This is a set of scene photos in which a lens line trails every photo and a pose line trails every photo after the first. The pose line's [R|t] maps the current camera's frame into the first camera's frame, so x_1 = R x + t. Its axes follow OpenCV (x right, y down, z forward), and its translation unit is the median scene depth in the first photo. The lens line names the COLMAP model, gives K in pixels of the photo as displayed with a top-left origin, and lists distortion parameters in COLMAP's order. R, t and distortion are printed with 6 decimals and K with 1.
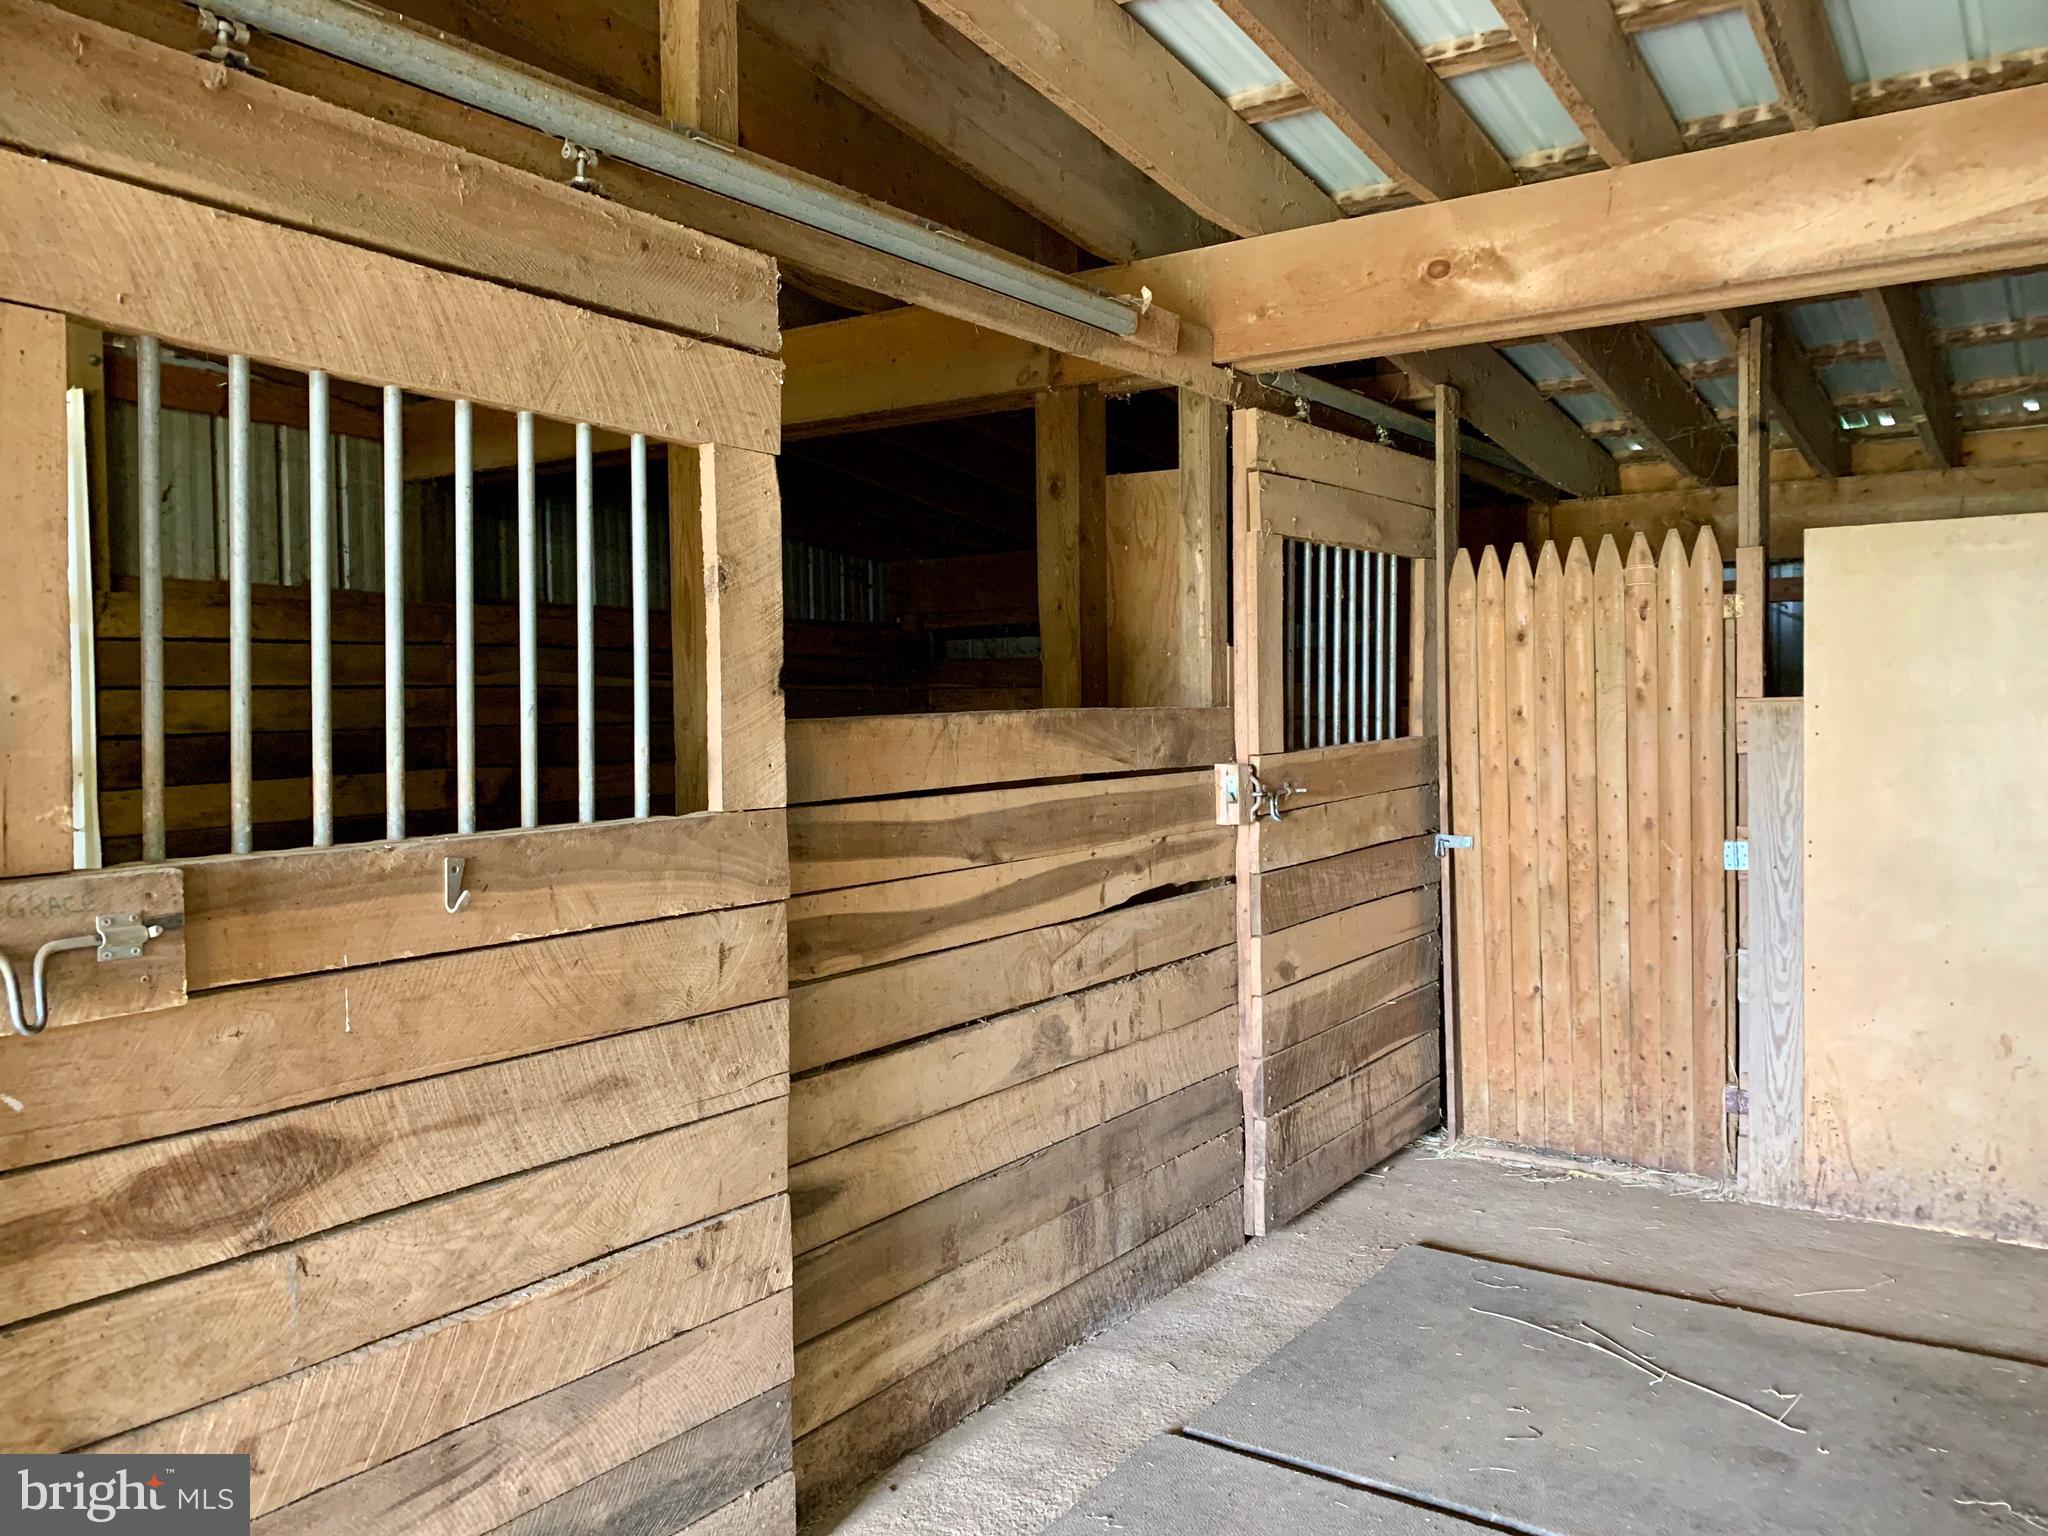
lens RADIAL K [[1559.5, 0, 1020.1], [0, 1559.5, 763.3], [0, 0, 1]] dist [0.009498, -0.003137]
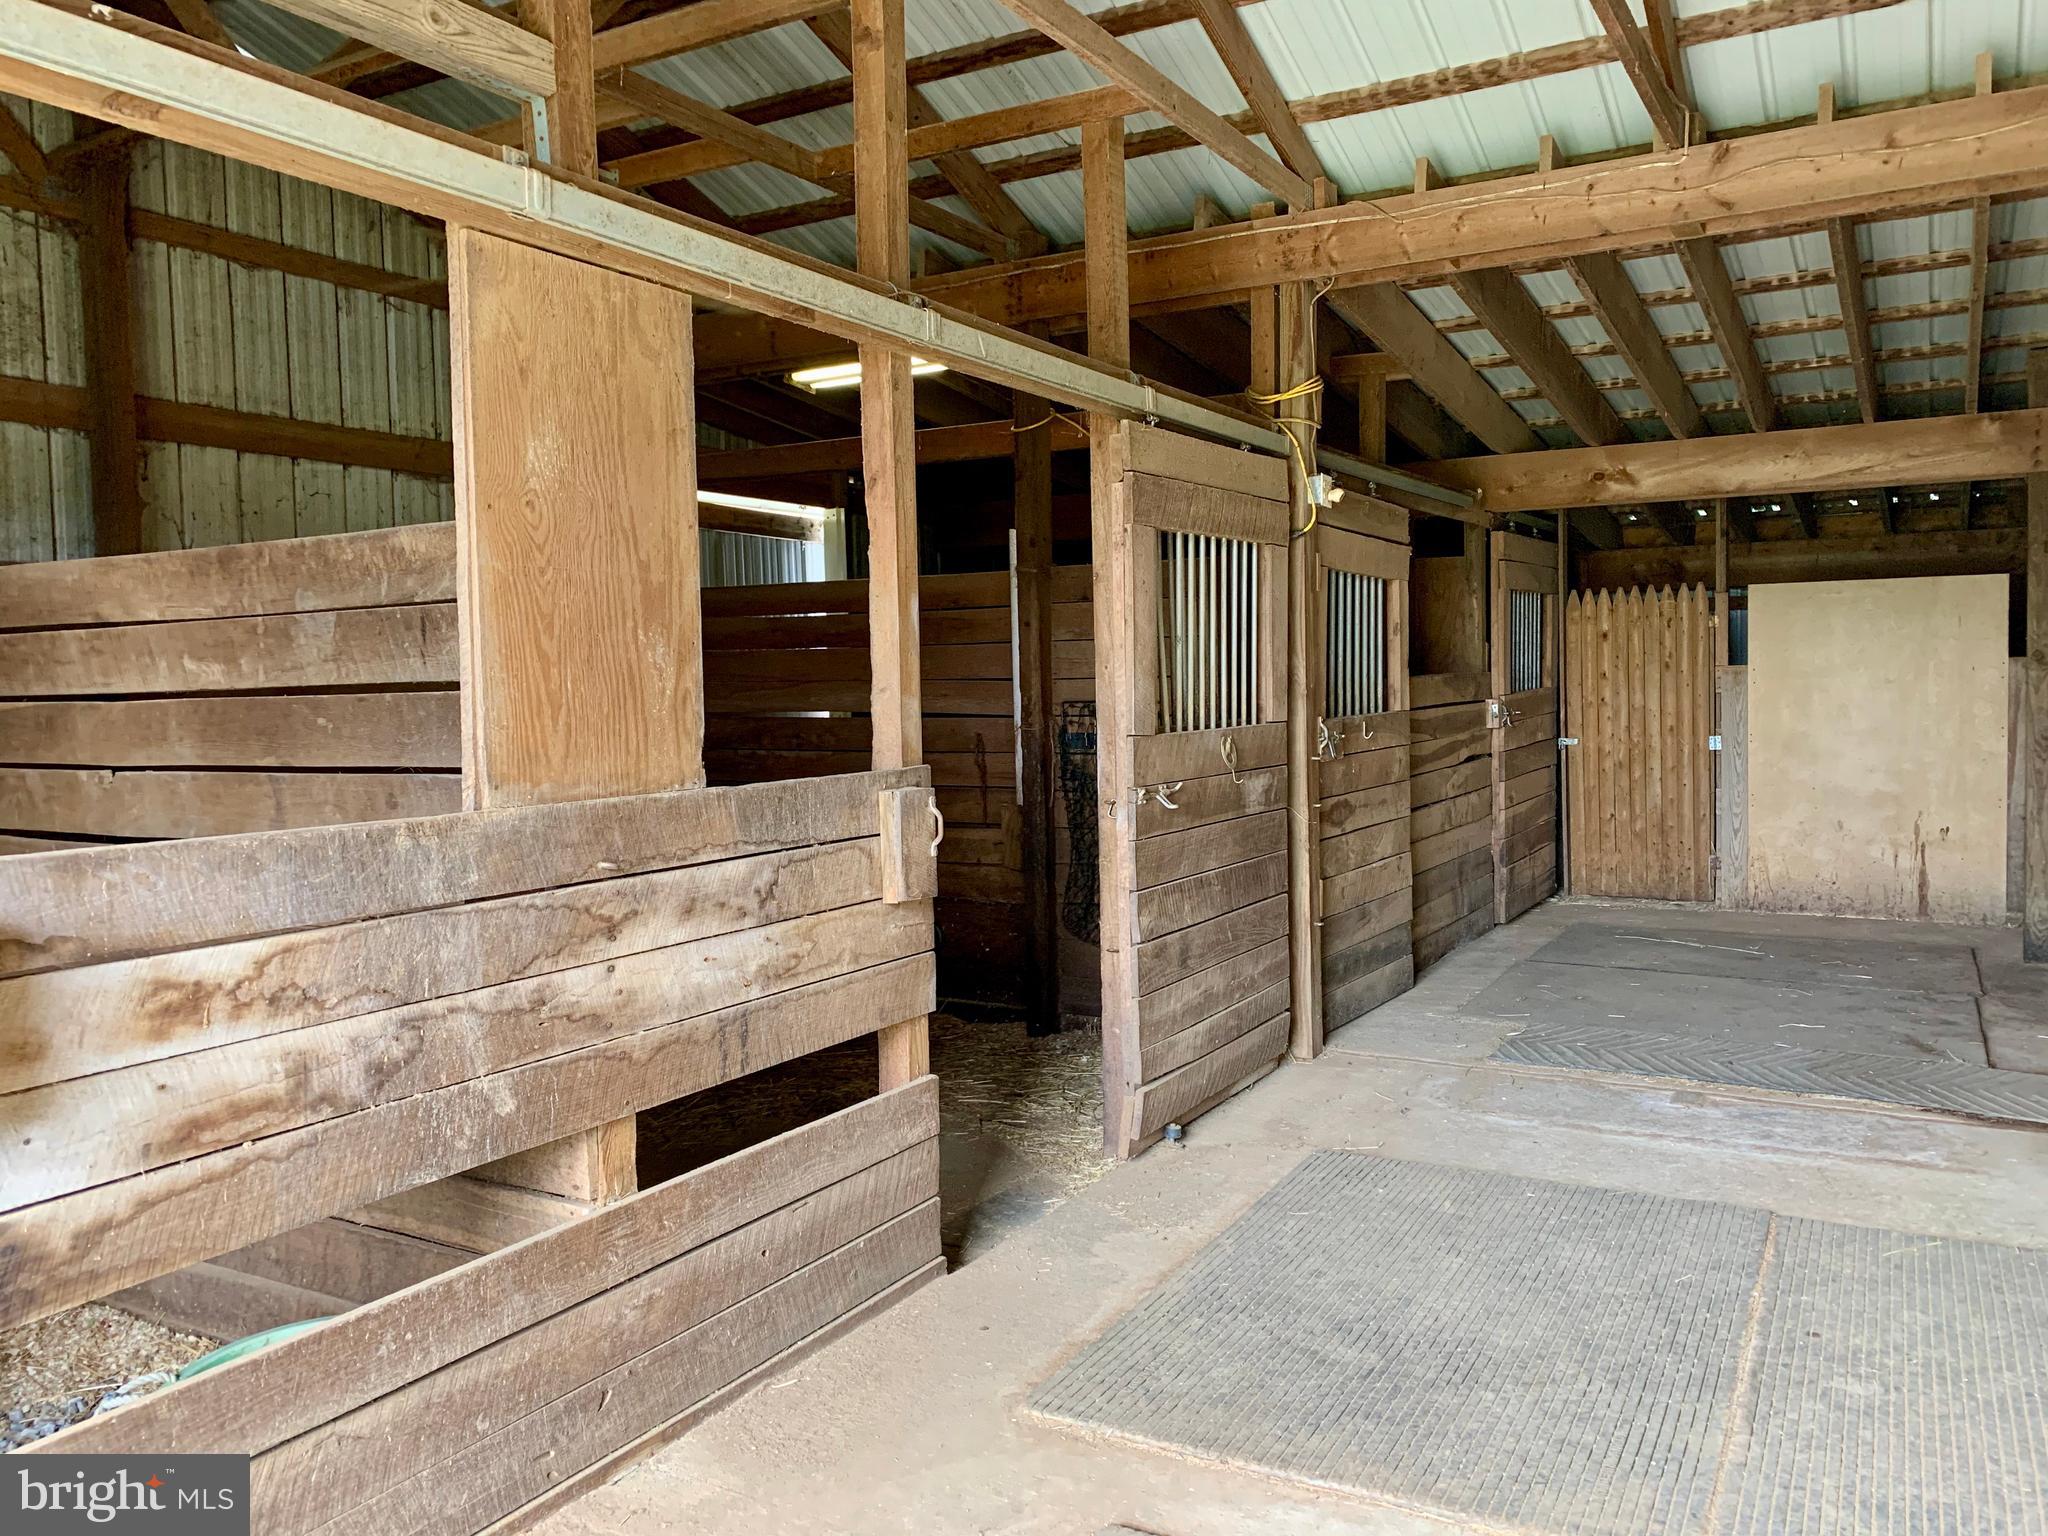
lens RADIAL K [[1559.5, 0, 1028.4], [0, 1559.5, 767.4], [0, 0, 1]] dist [0.009498, -0.003137]
pose [[0.996561, -0.014438, 0.081597, -0.610505], [0.012672, 0.999675, 0.022125, 0.034694], [-0.081890, -0.021015, 0.996420, -0.974957]]
